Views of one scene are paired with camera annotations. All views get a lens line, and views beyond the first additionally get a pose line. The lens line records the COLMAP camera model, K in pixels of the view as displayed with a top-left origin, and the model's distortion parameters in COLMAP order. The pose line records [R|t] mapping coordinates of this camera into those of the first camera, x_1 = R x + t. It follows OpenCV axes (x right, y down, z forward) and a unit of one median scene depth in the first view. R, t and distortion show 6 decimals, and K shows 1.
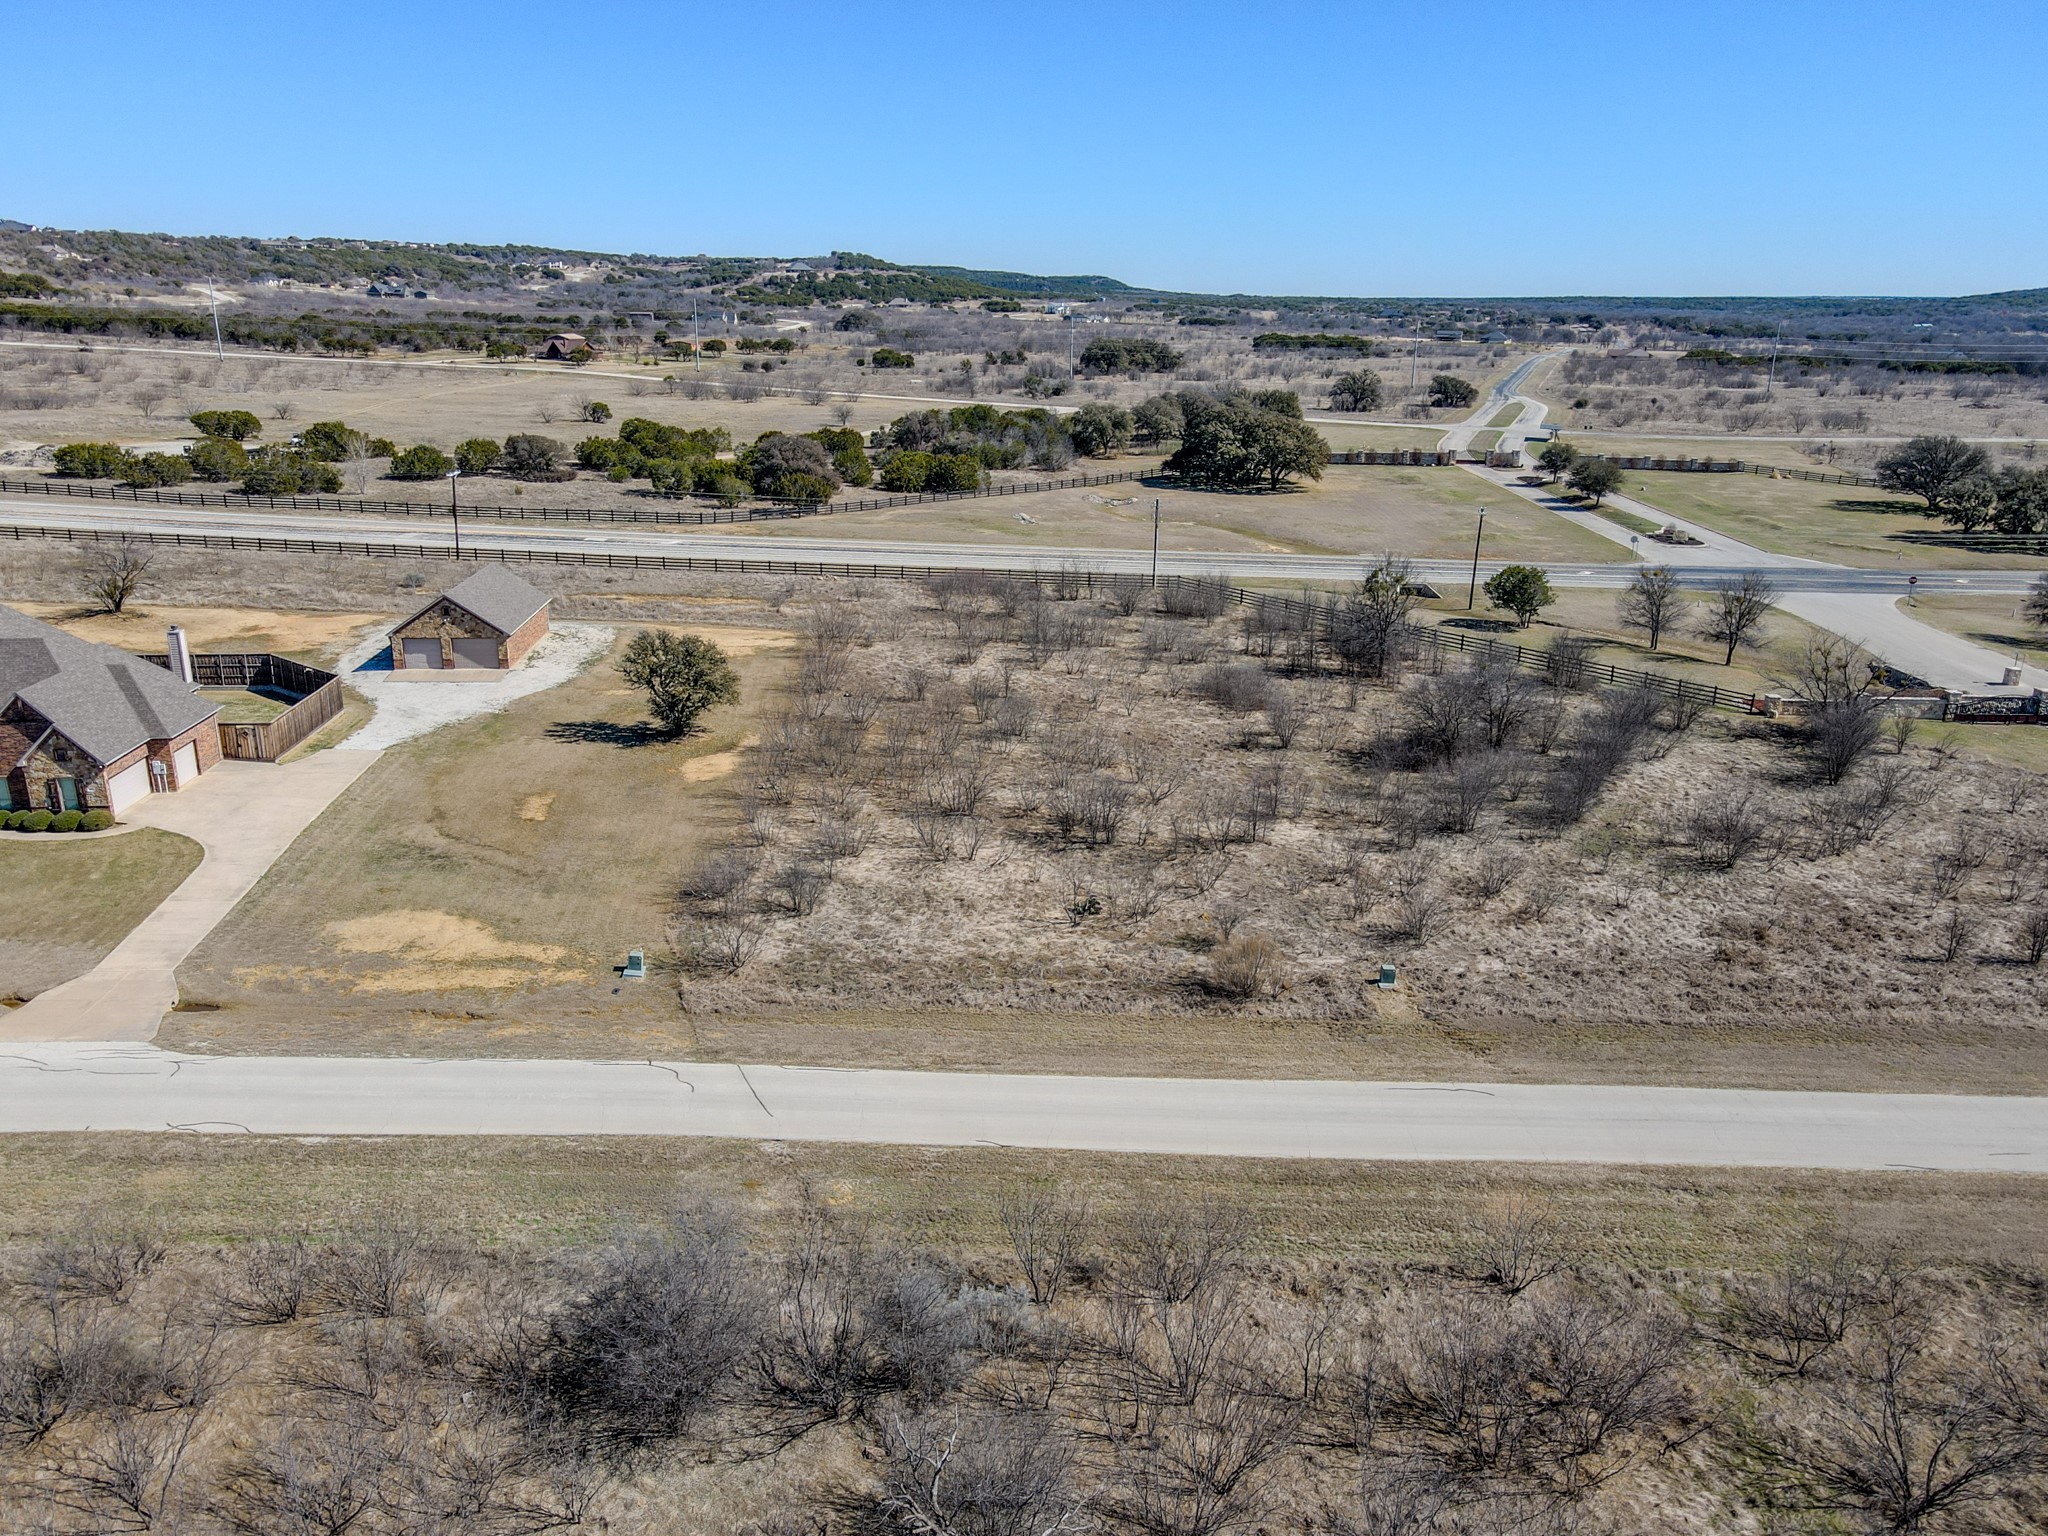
lens RADIAL K [[1510.7, 0, 1024.0], [0, 1510.7, 768.0], [0, 0, 1]] dist [-0.000592, 0.033266]
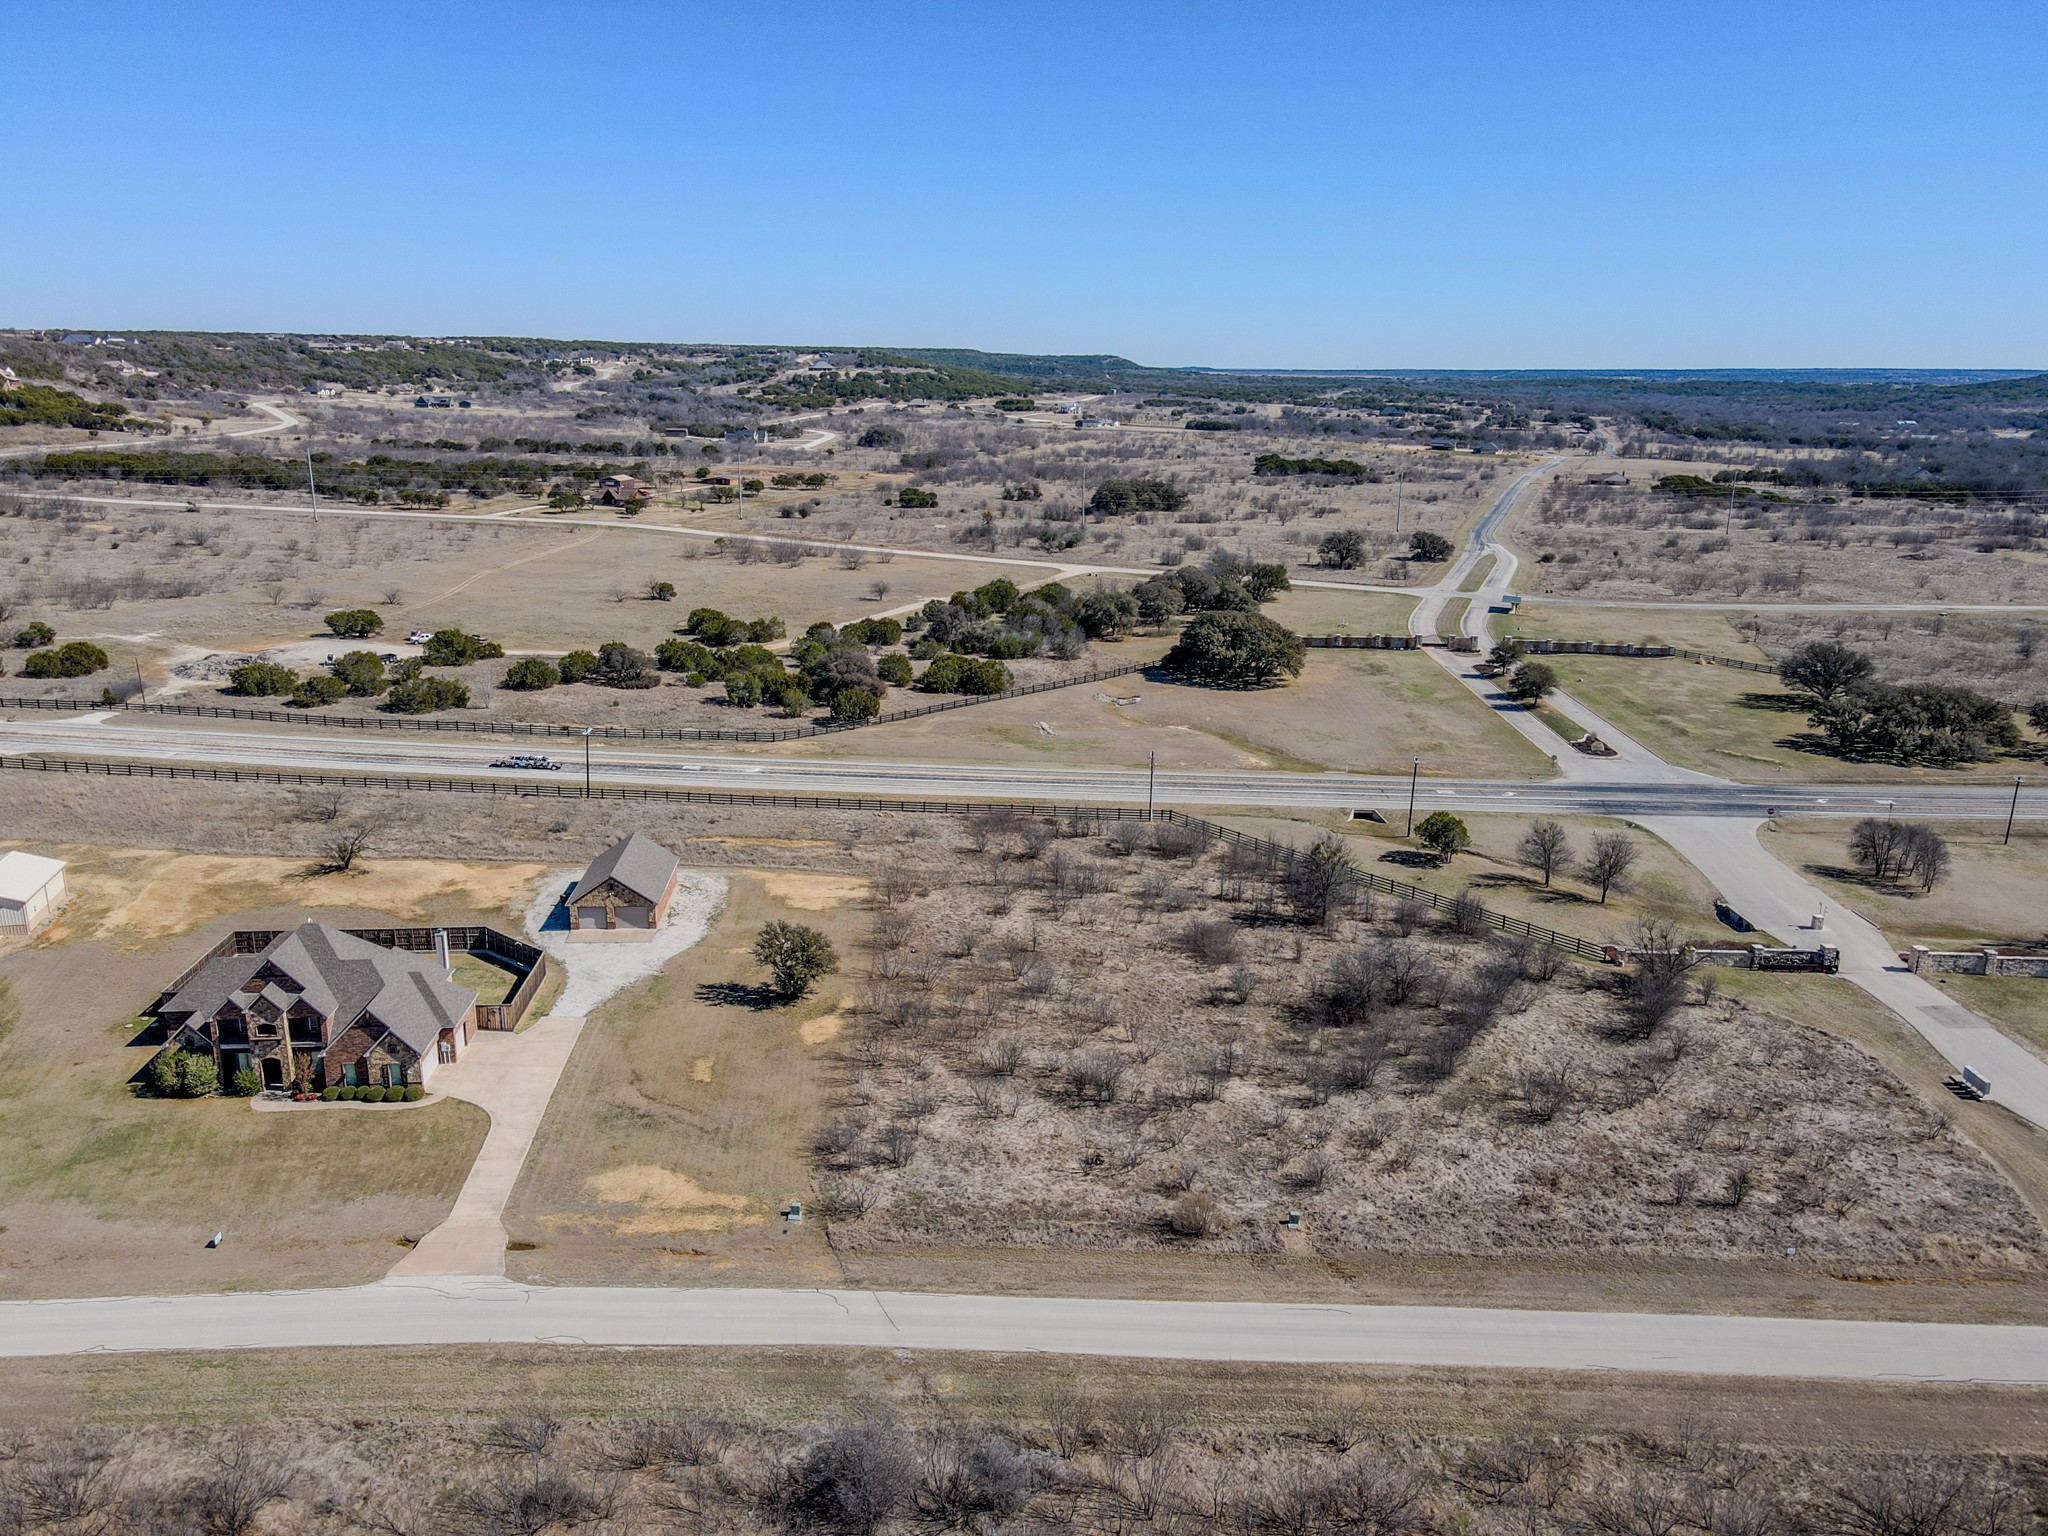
lens RADIAL K [[1510.7, 0, 1024.0], [0, 1510.7, 768.0], [0, 0, 1]] dist [-0.000592, 0.033266]
pose [[0.999970, 0.001397, -0.007657, -0.010994], [-0.001704, 0.999190, -0.040195, -0.160439], [0.007595, 0.040207, 0.999163, -0.335035]]
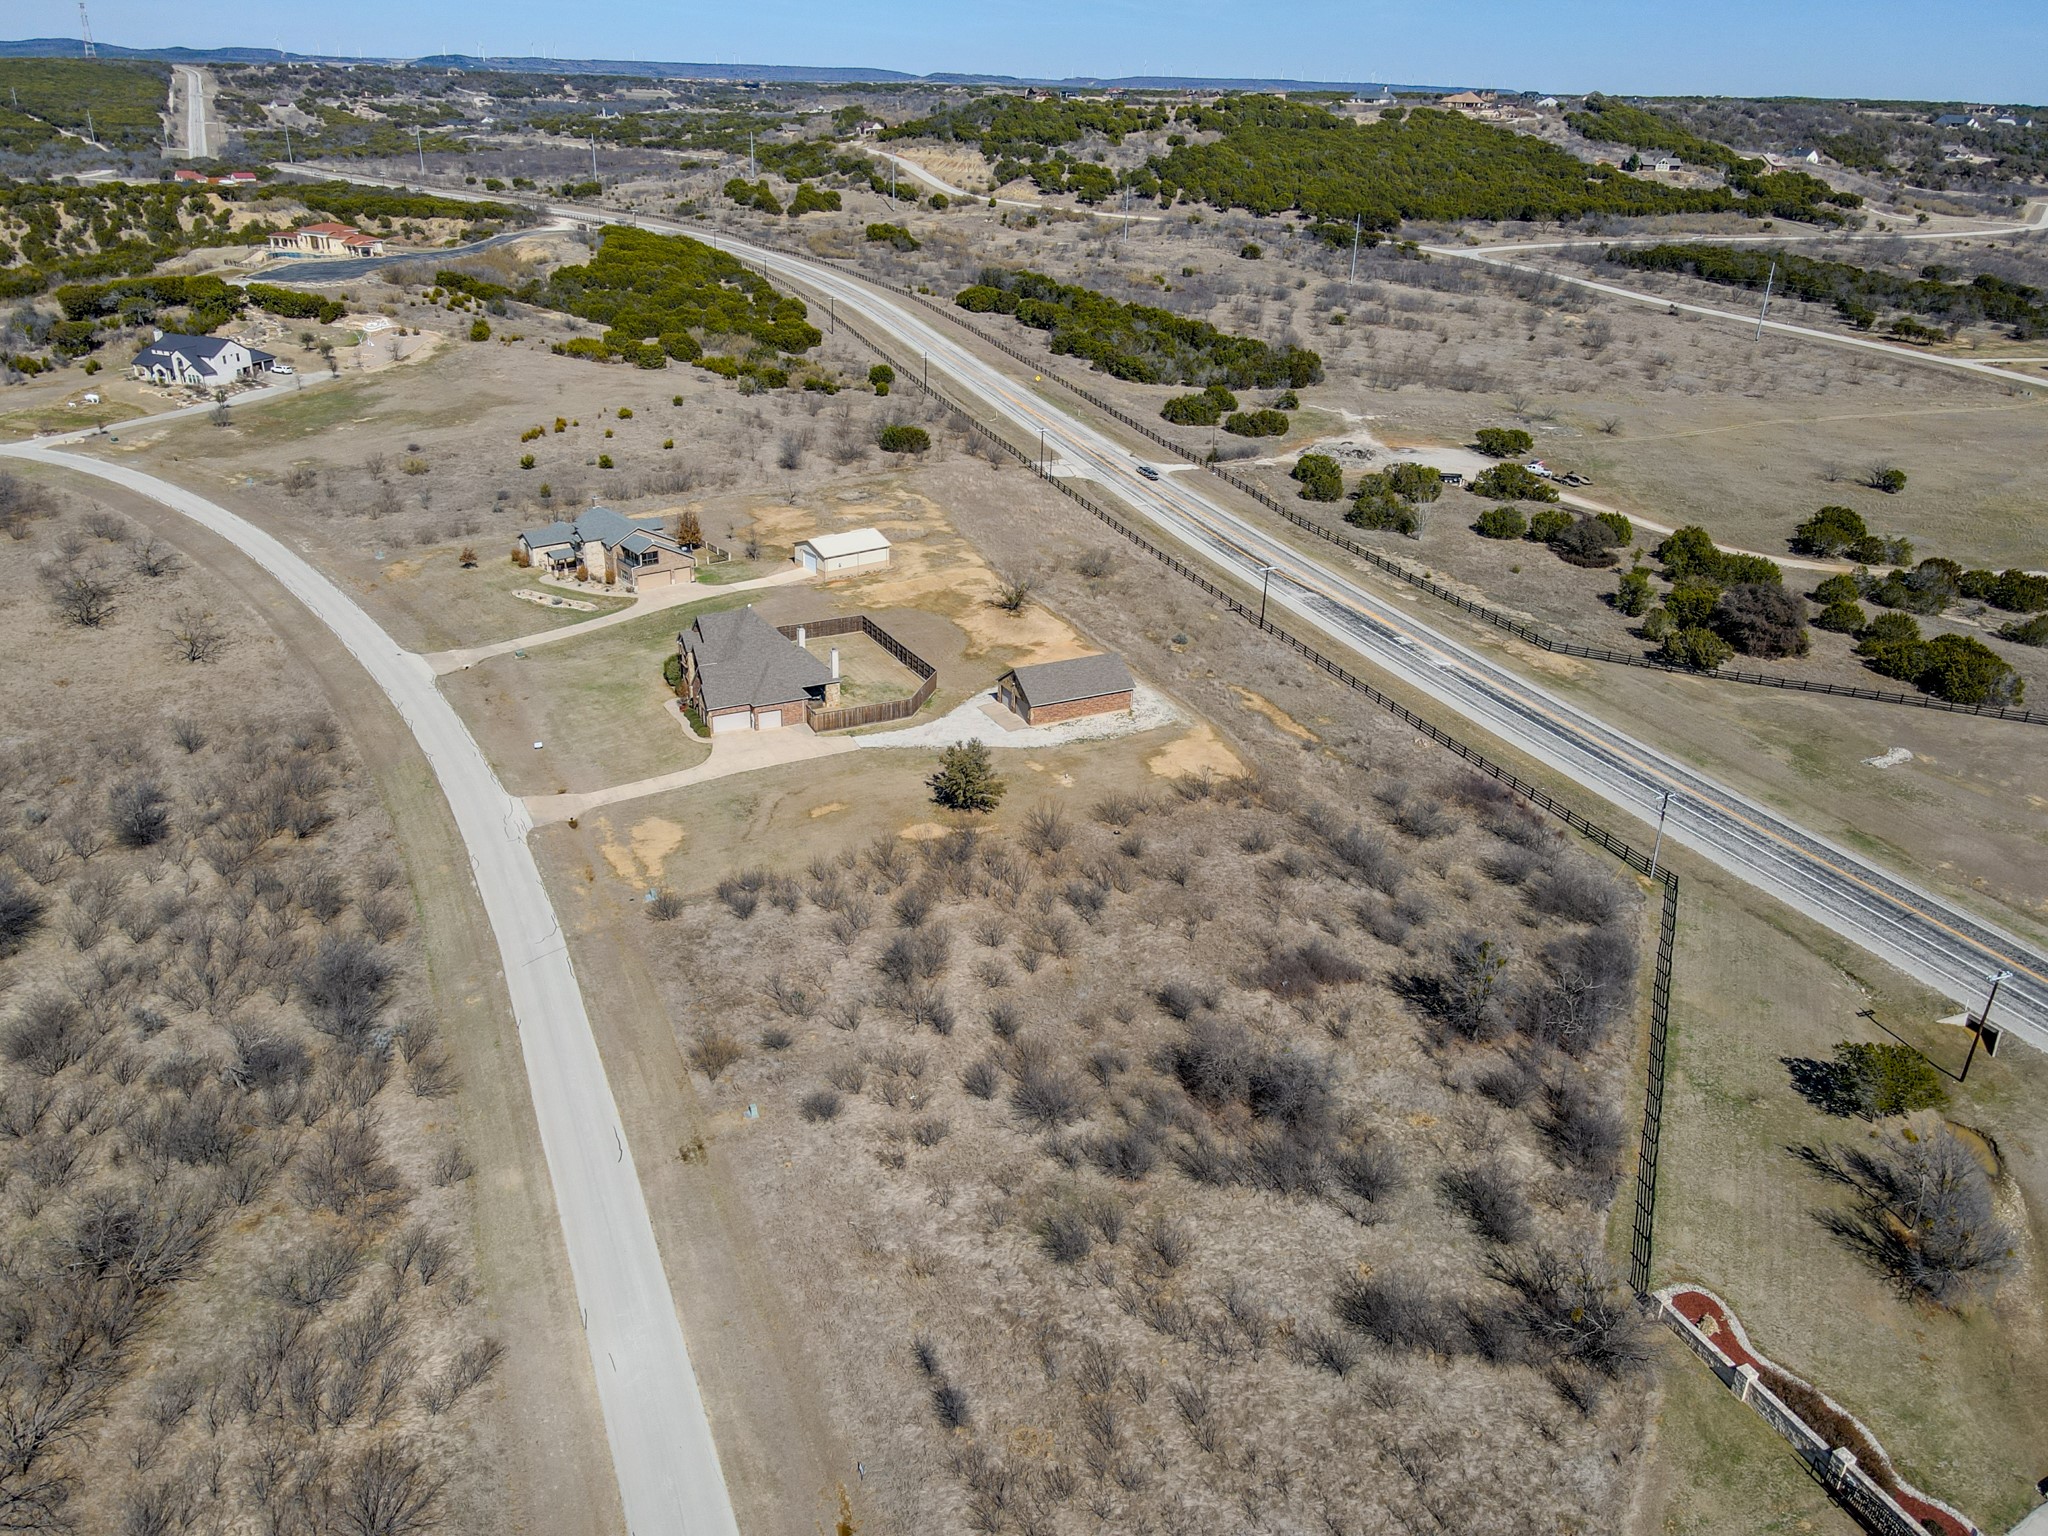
lens RADIAL K [[1510.7, 0, 1024.0], [0, 1510.7, 768.0], [0, 0, 1]] dist [-0.000592, 0.033266]
pose [[0.410457, 0.381195, -0.828381, 0.990504], [-0.302348, 0.913936, 0.270753, -0.459943], [0.860297, 0.139327, 0.490385, 0.258280]]
